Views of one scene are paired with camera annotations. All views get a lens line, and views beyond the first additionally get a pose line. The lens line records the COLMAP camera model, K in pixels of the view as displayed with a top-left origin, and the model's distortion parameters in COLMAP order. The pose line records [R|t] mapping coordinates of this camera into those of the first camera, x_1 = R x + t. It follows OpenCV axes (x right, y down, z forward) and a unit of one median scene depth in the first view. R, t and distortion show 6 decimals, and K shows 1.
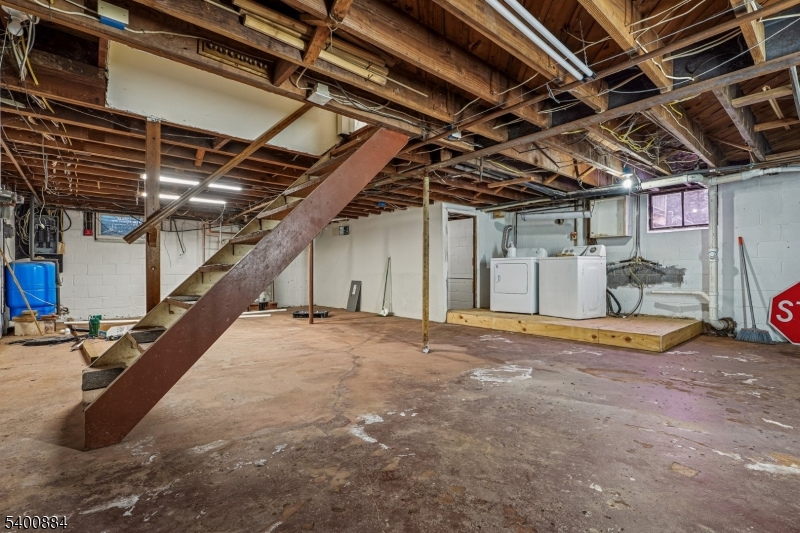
lens RADIAL K [[367.3, 0, 398.7], [0, 367.3, 270.2], [0, 0, 1]] dist [-0.000469, -0.000023]
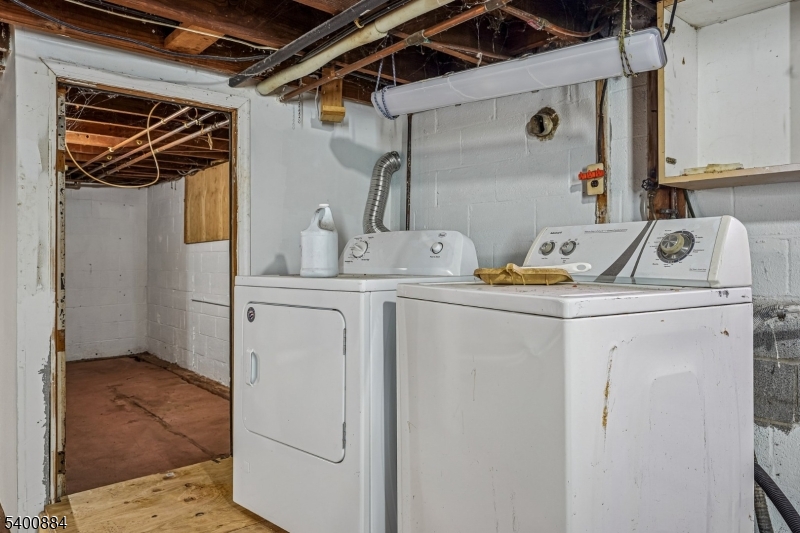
lens RADIAL K [[540.7, 0, 400.0], [0, 540.7, 266.5], [0, 0, 1]] dist [-0.000338, -0.000019]
pose [[0.999753, -0.009054, 0.020315, 0.362594], [0.008635, 0.999750, 0.020639, -0.048281], [-0.020497, -0.020459, 0.999581, 0.687616]]
